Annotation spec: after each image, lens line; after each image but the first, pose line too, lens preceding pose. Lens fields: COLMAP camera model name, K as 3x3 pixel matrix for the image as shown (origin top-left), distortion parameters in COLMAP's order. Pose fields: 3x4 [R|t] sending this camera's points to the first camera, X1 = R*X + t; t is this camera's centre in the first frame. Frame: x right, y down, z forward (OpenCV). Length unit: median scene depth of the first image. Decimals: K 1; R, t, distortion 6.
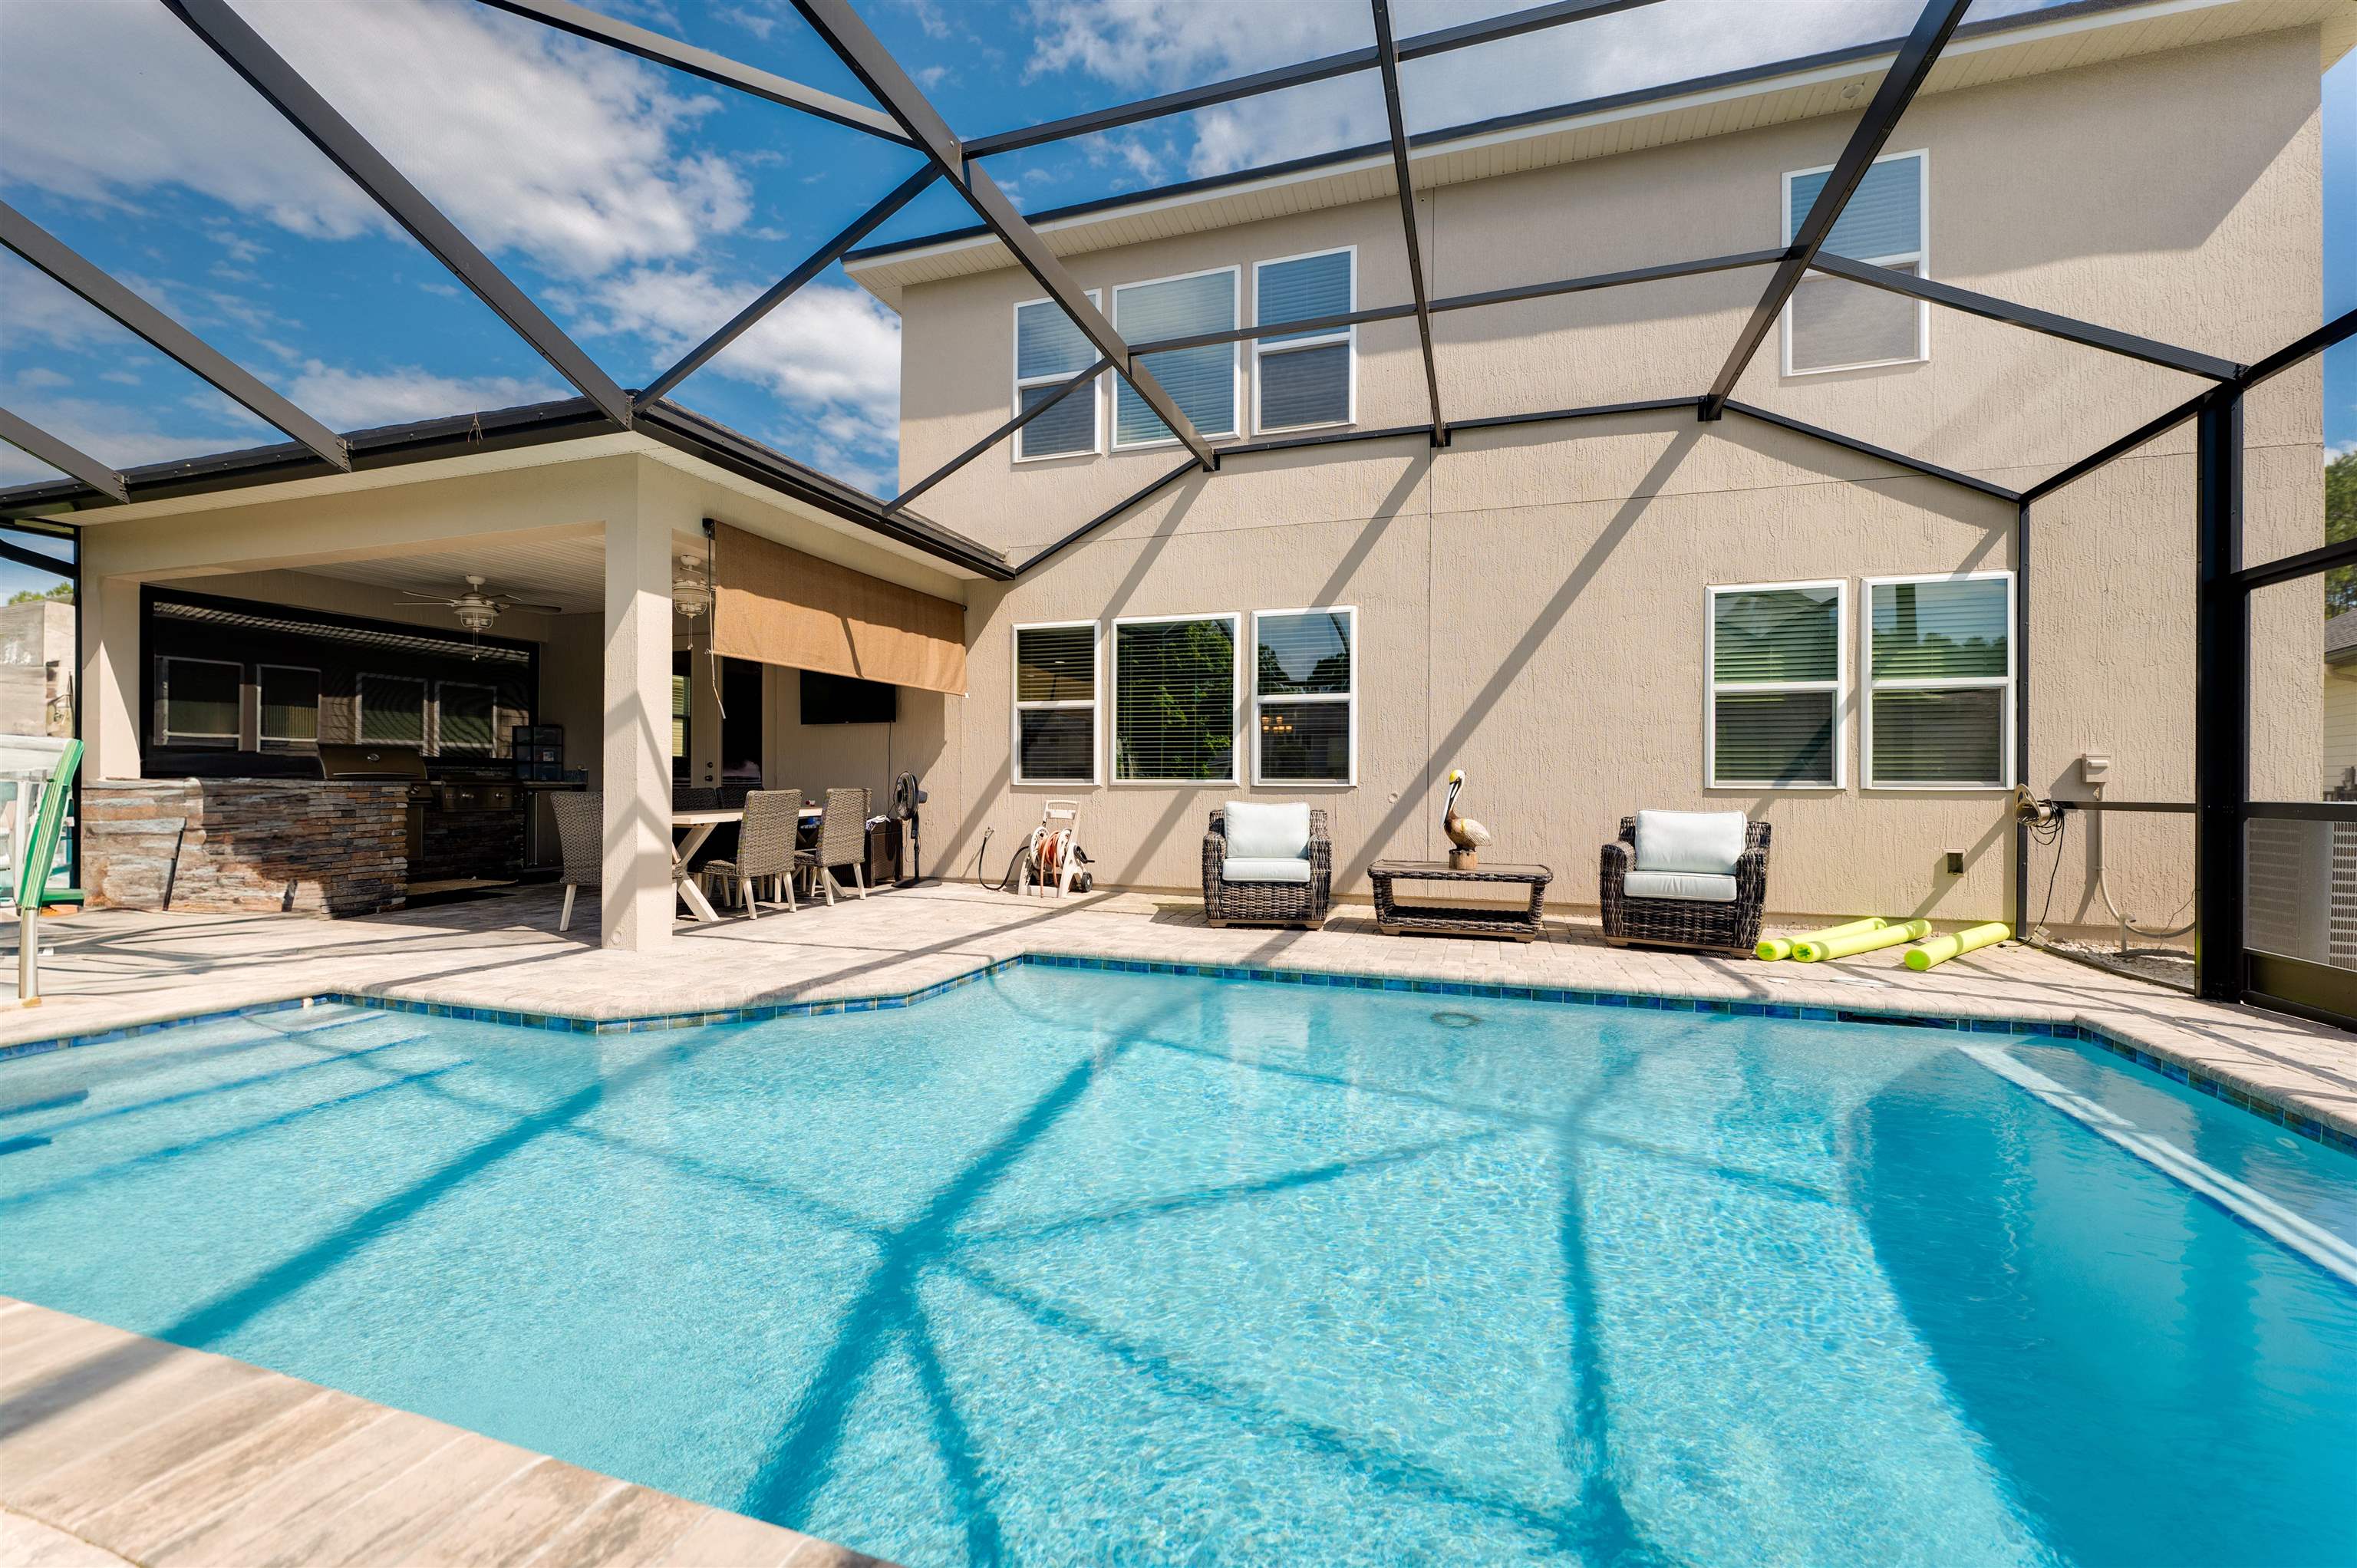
lens RADIAL K [[944.3, 0, 1172.9], [0, 944.3, 786.1], [0, 0, 1]] dist [-0.000824, -0.000151]
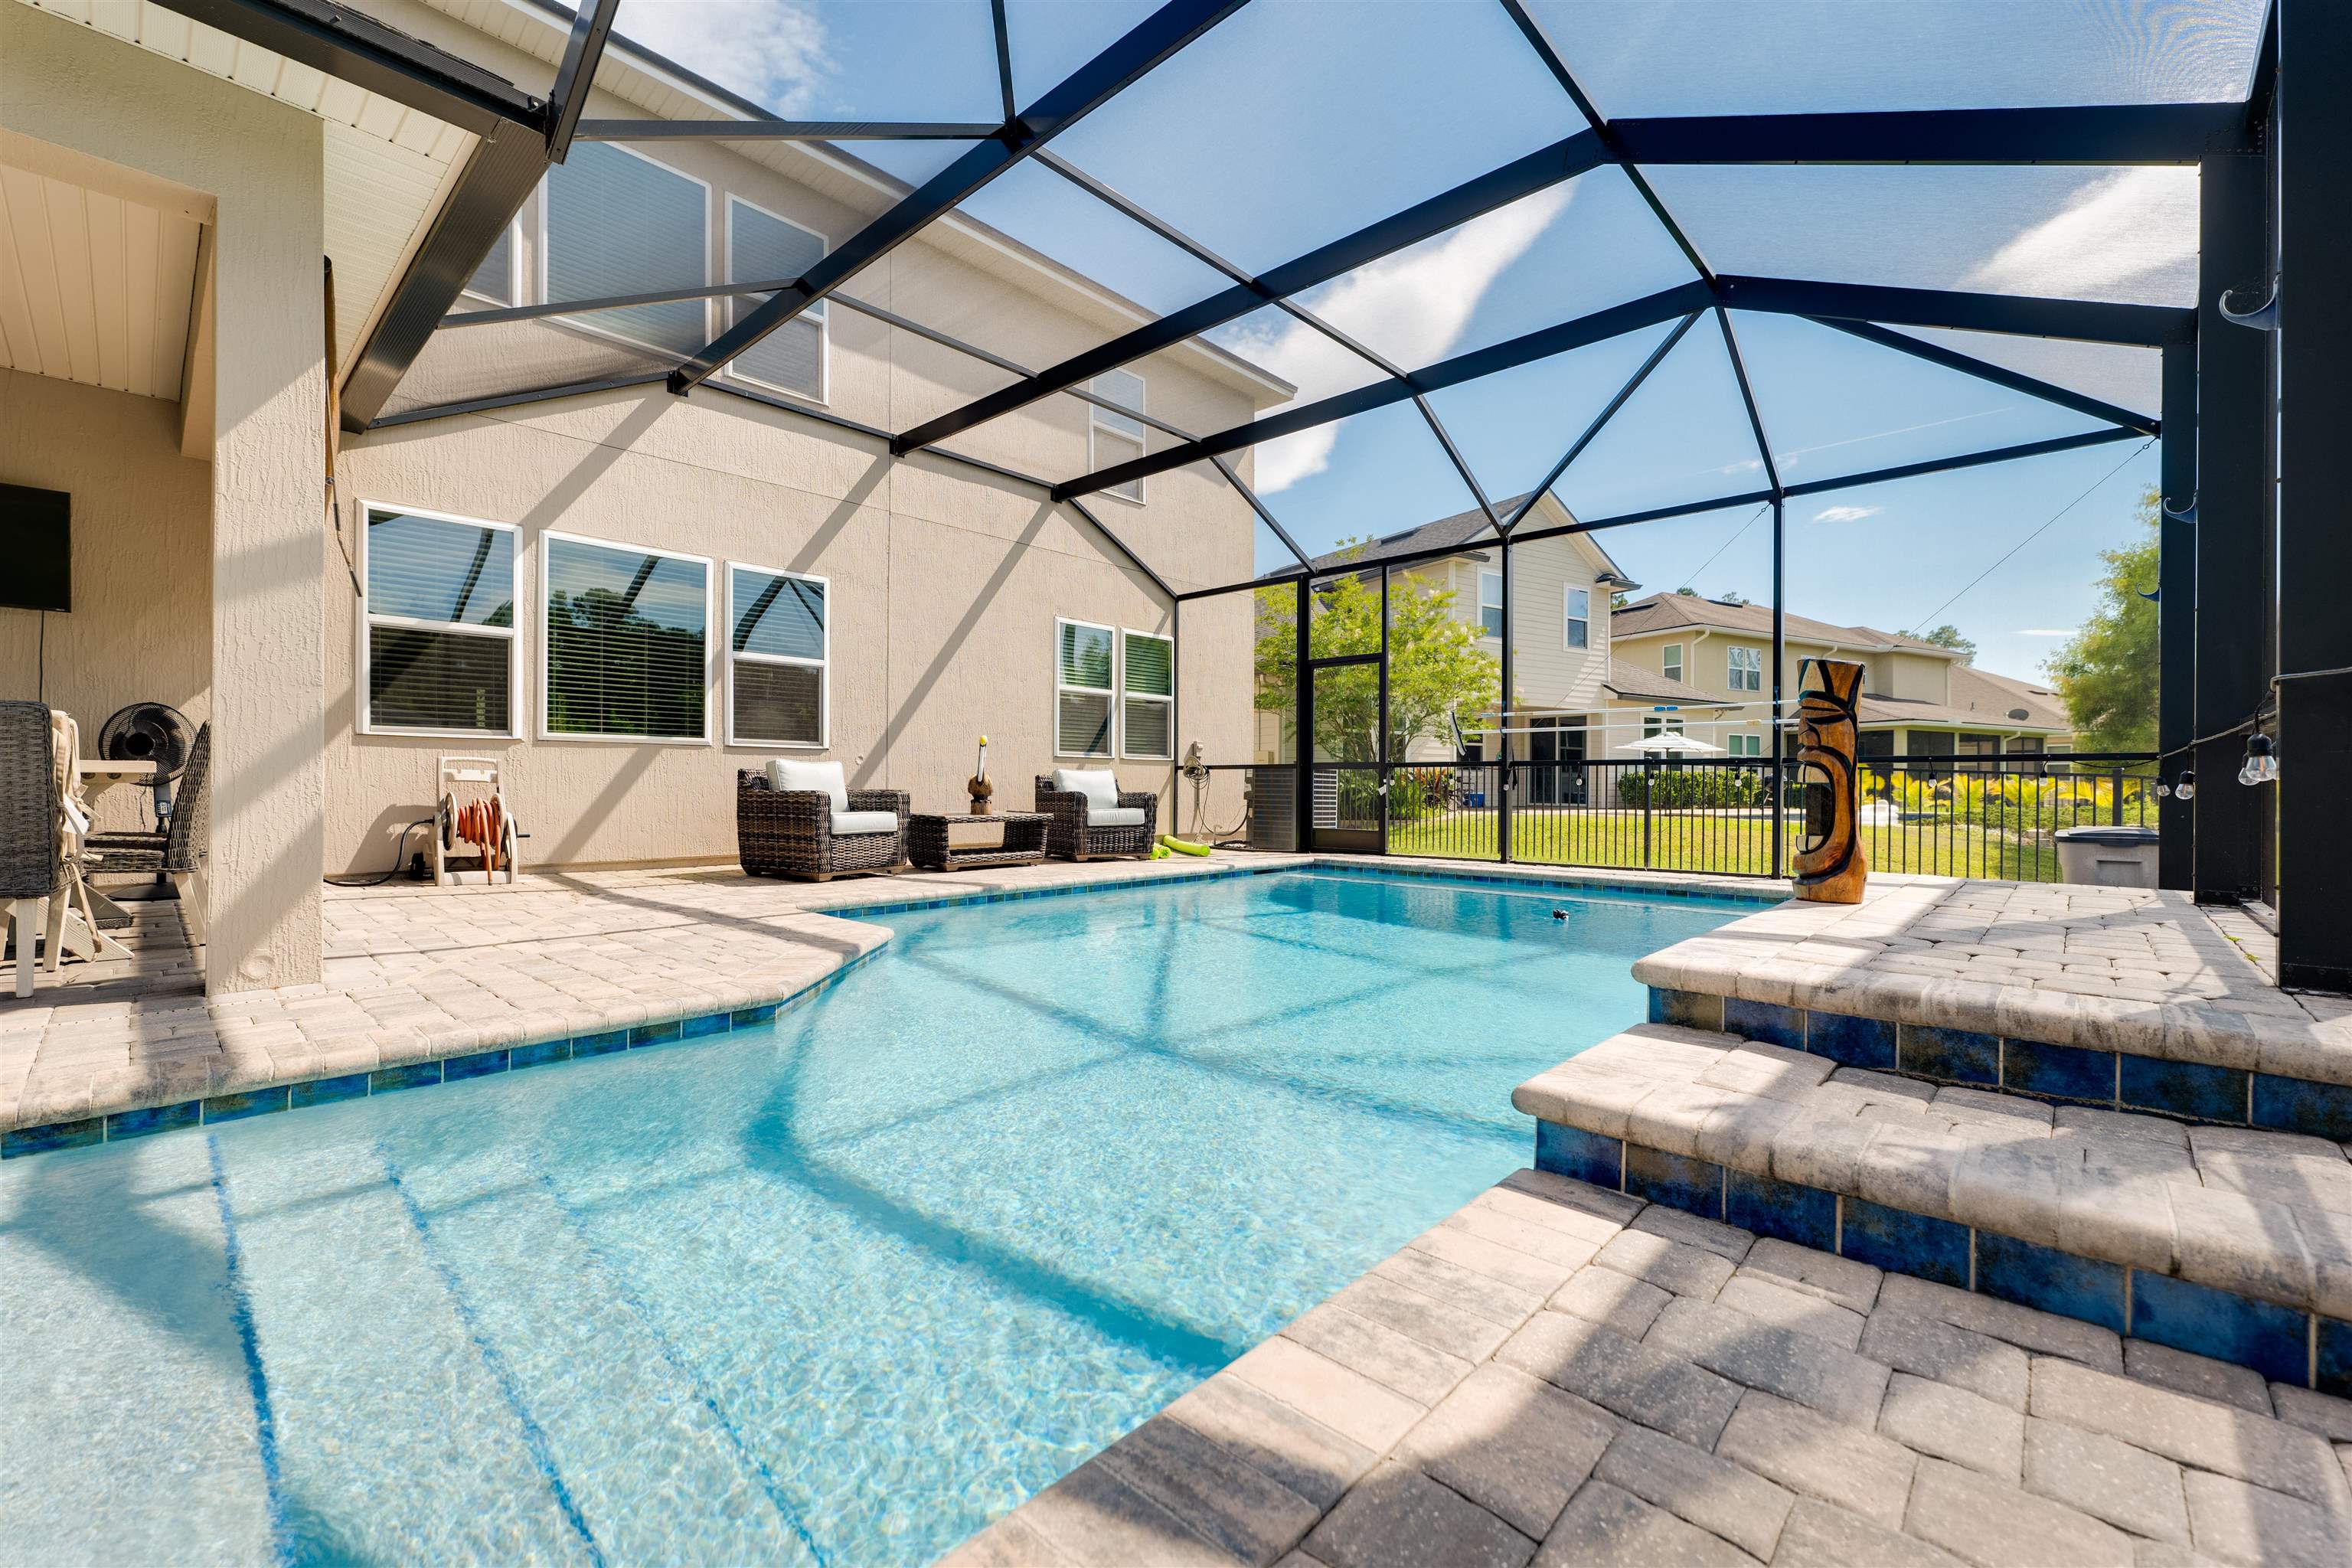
lens RADIAL K [[956.5, 0, 1176.0], [0, 956.5, 784.0], [0, 0, 1]] dist [0.001512, -0.000063]
pose [[0.415696, -0.003213, 0.909498, -0.655974], [-0.002548, 0.999986, 0.004697, 0.035852], [-0.909500, -0.004270, 0.415682, 0.208021]]
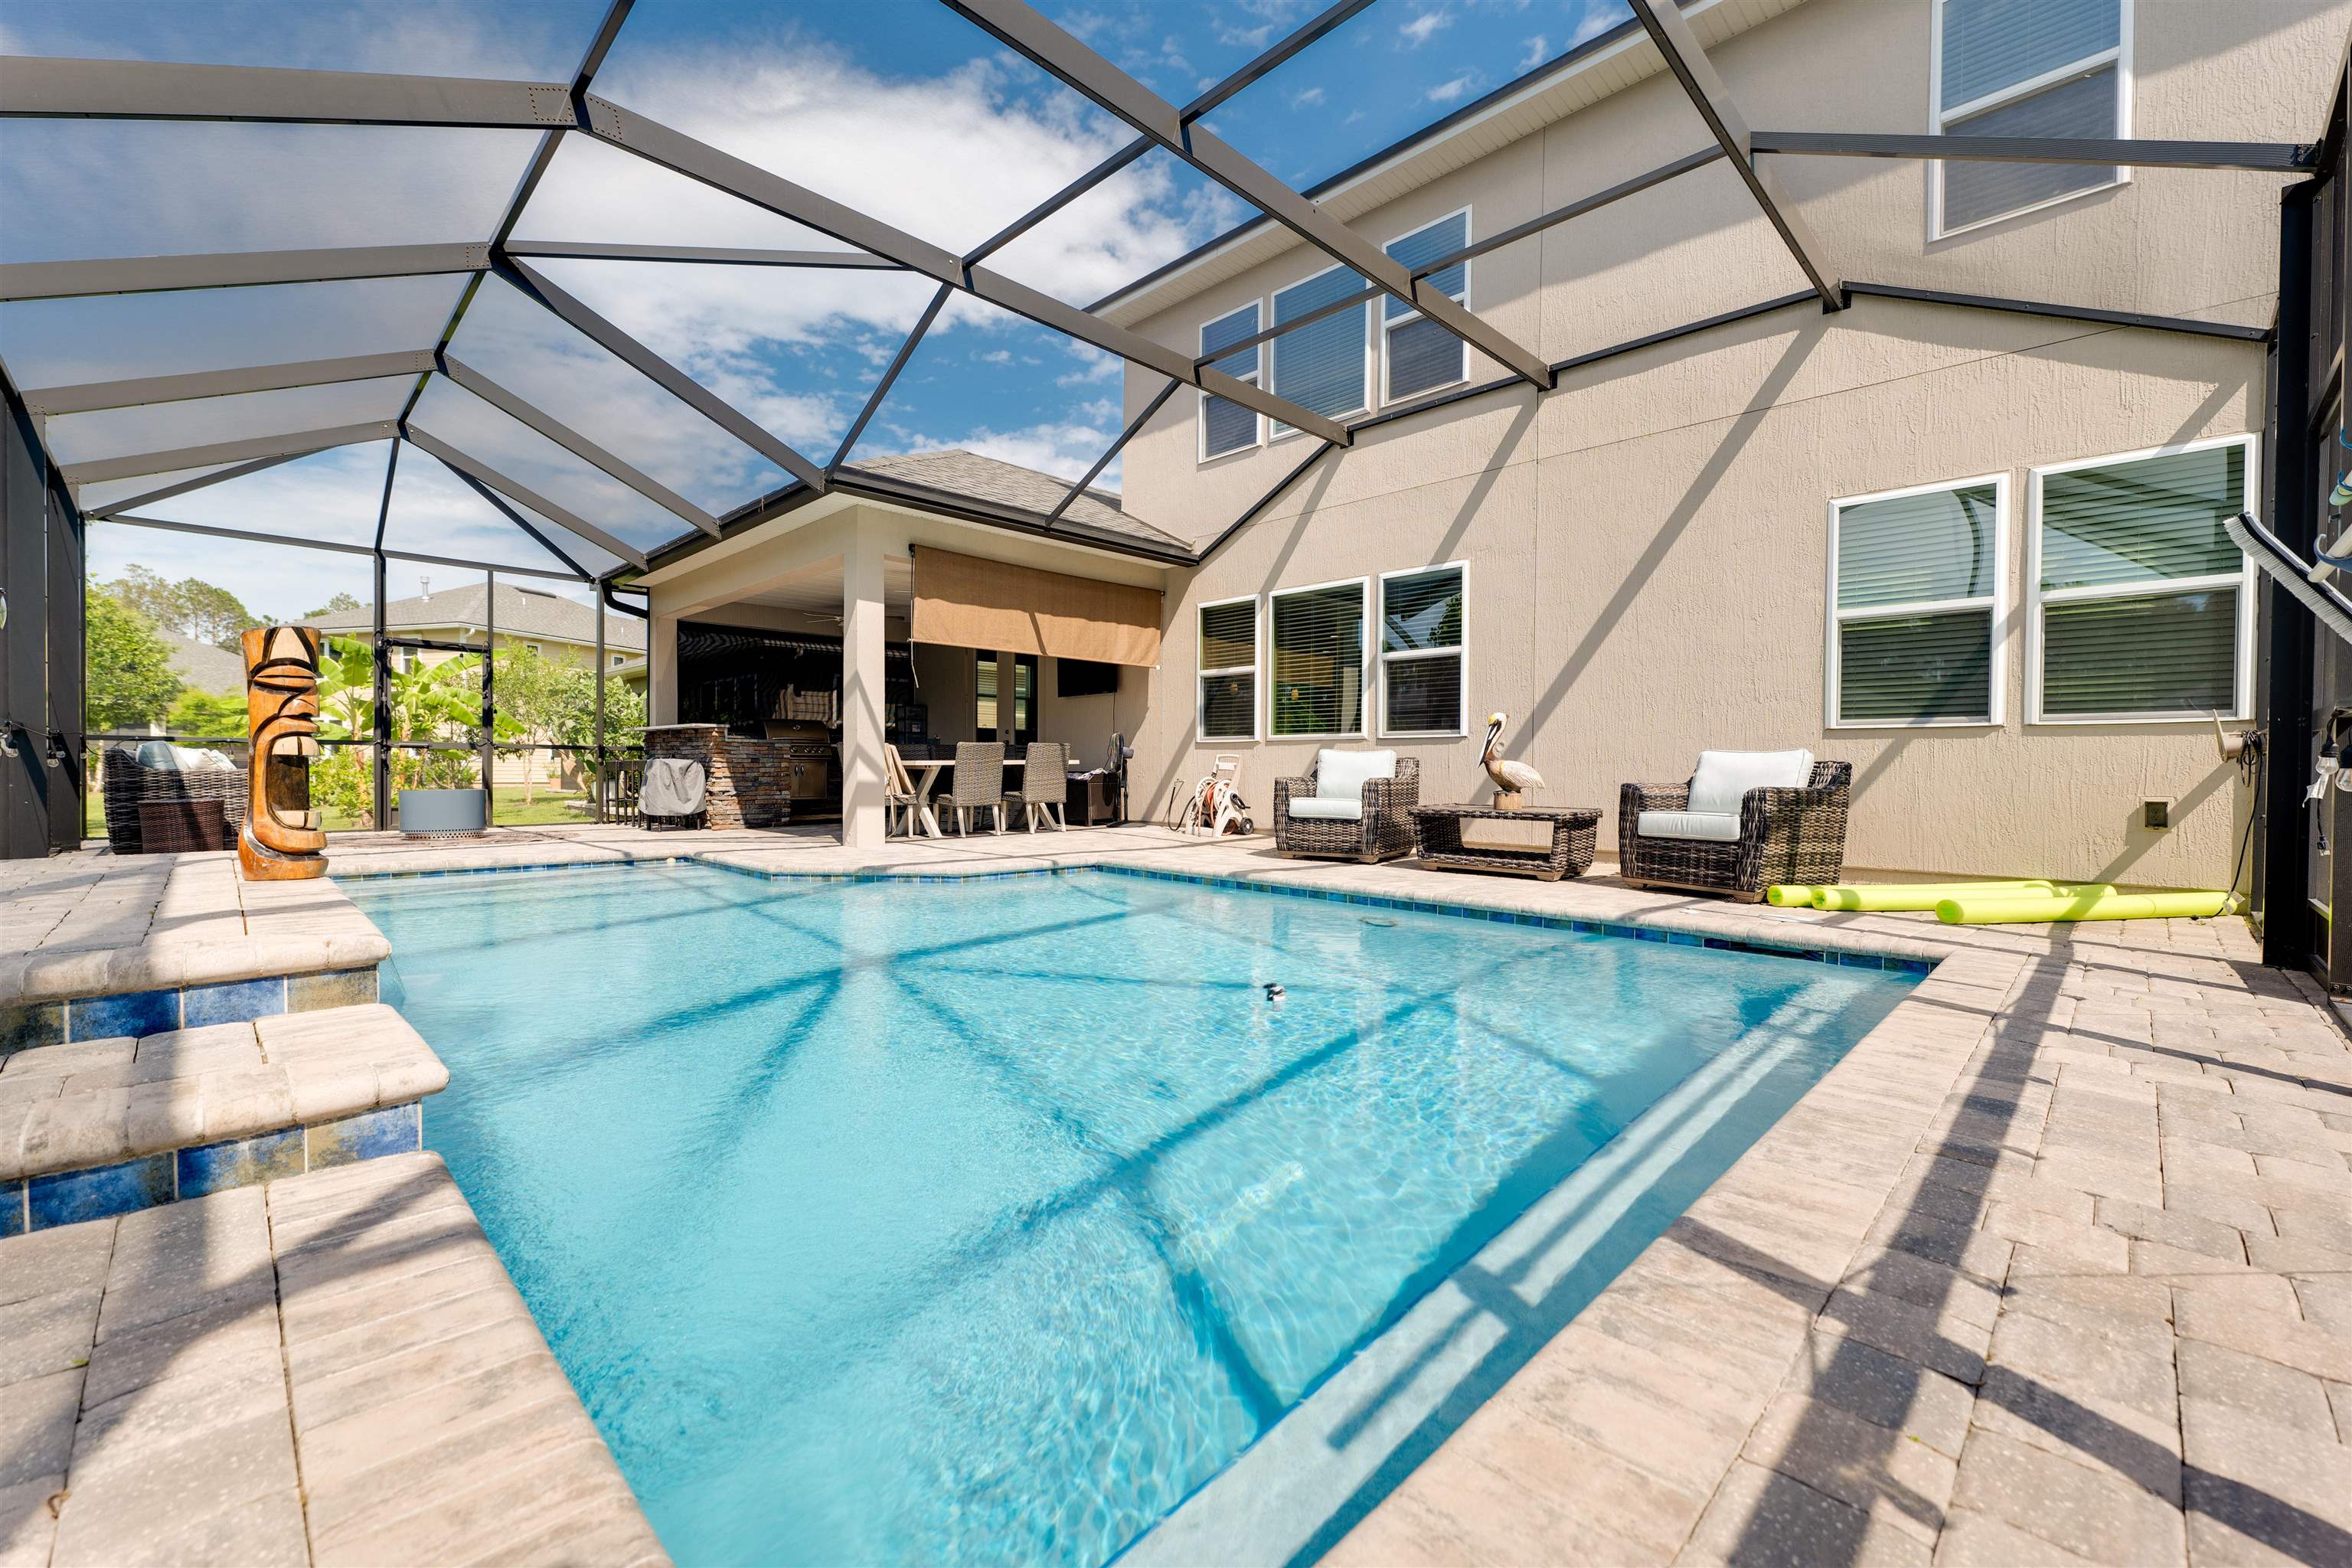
lens RADIAL K [[956.5, 0, 1176.0], [0, 956.5, 784.0], [0, 0, 1]] dist [0.001512, -0.000063]
pose [[0.893585, 0.008235, -0.448818, 0.398826], [-0.003062, 0.999920, 0.012251, 0.042393], [0.448883, -0.009573, 0.893539, -0.075303]]
